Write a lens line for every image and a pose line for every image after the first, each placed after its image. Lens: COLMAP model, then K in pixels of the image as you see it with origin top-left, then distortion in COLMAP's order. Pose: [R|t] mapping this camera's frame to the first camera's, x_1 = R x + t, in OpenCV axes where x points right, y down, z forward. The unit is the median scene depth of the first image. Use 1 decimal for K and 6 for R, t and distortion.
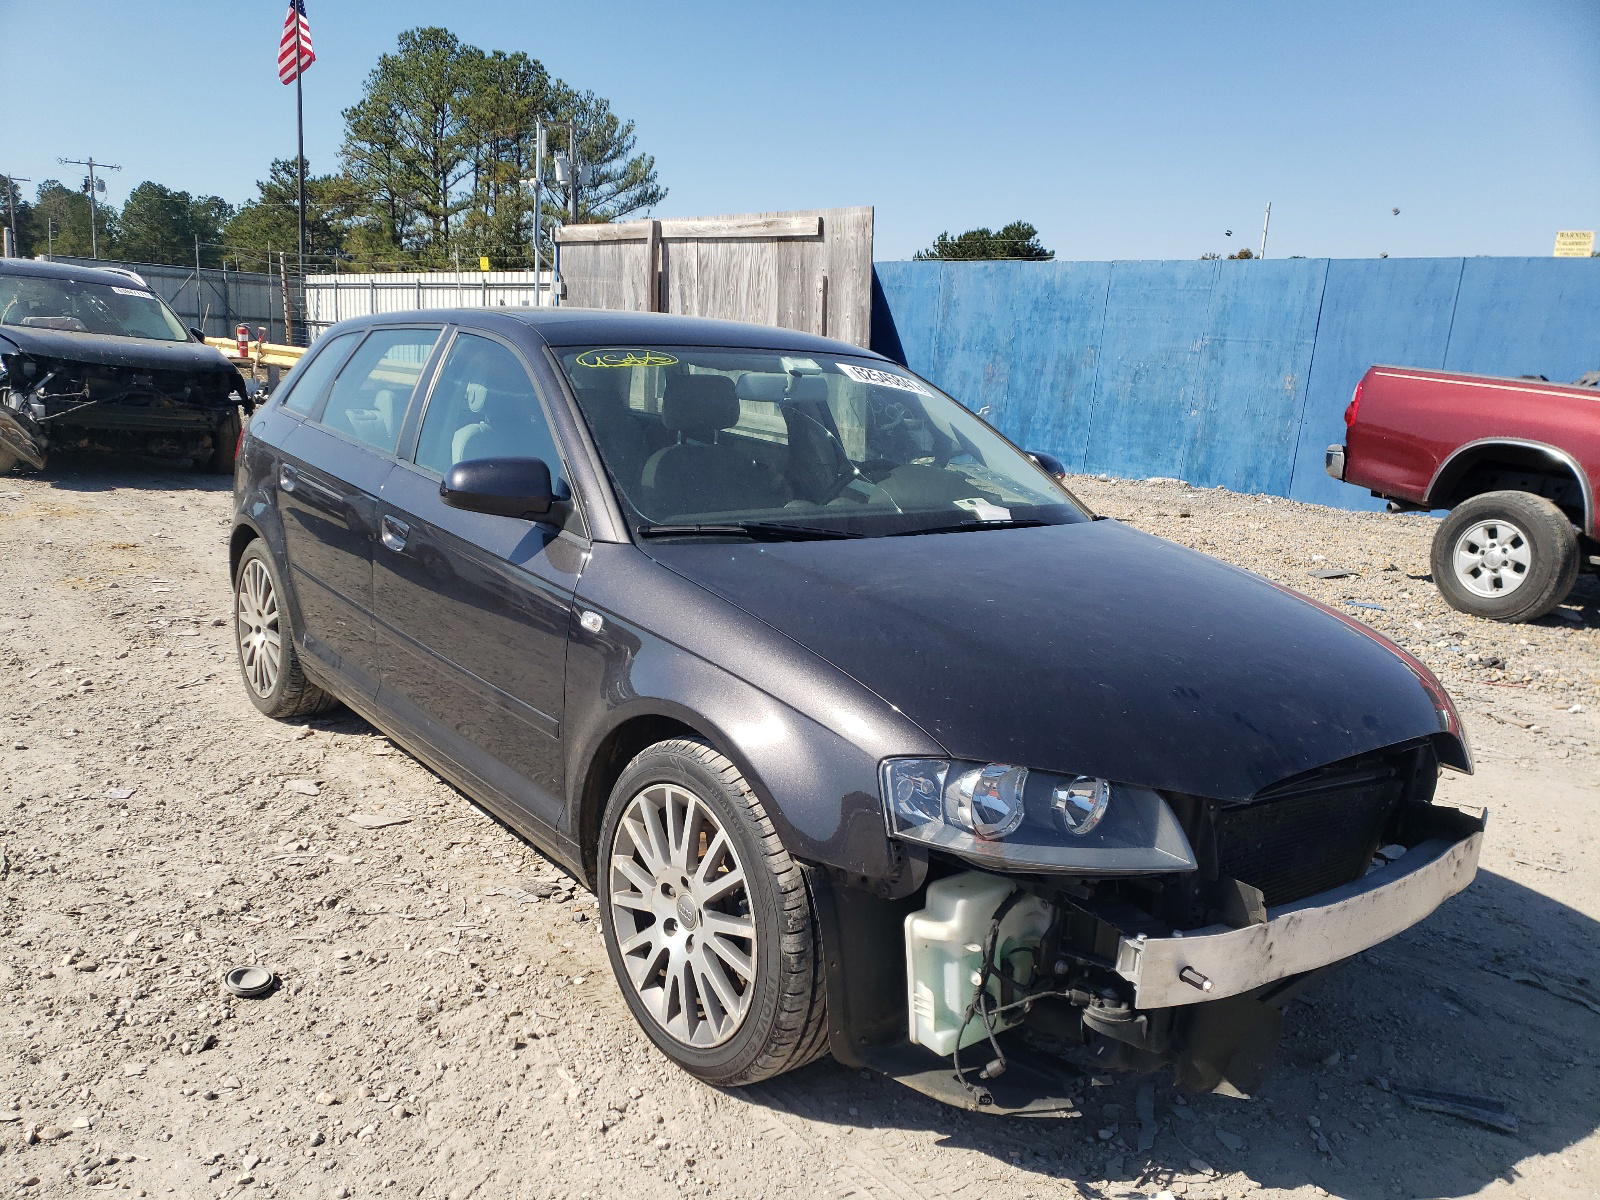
lens RADIAL K [[1232.5, 0, 793.9], [0, 1232.5, 607.8], [0, 0, 1]] dist [0.038646, -0.034342]
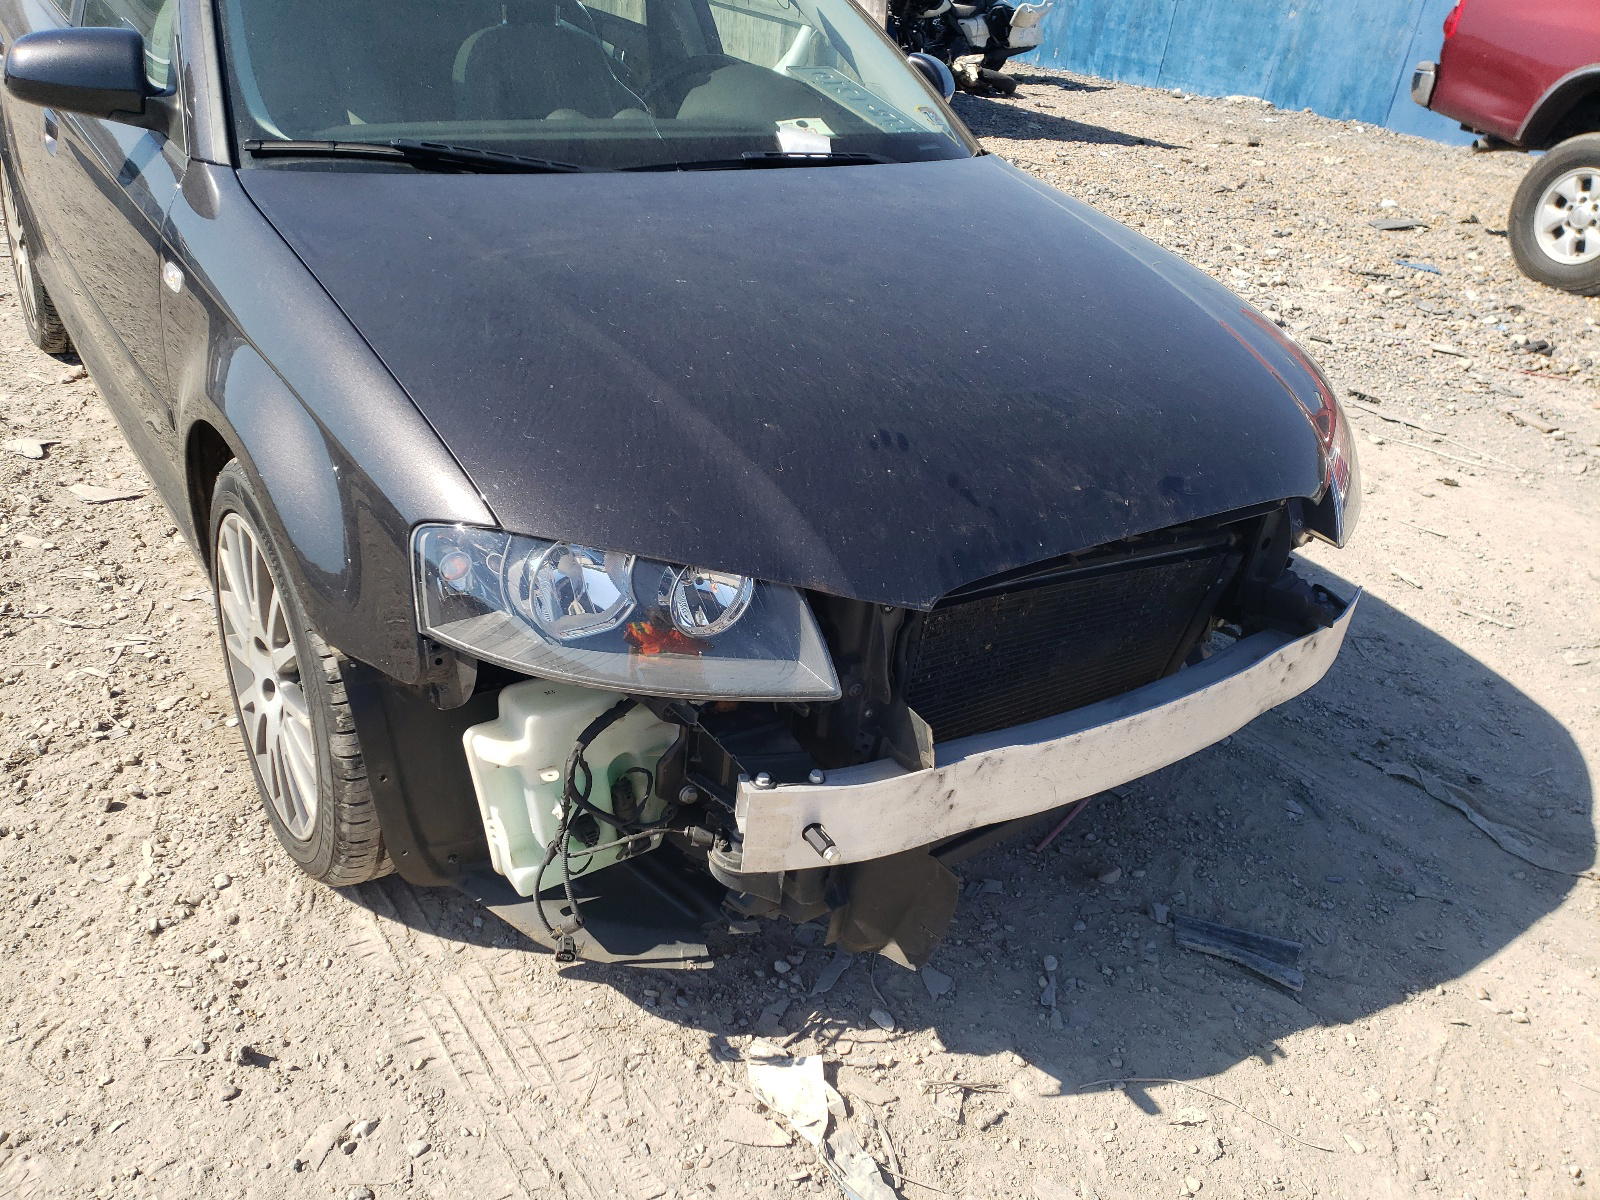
lens RADIAL K [[1232.5, 0, 833.7], [0, 1232.5, 593.0], [0, 0, 1]] dist [0.038646, -0.034342]
pose [[0.997980, 0.055050, -0.031711, 0.263632], [-0.043714, 0.957230, 0.286005, -0.037959], [0.046099, -0.284041, 0.957703, 0.263792]]
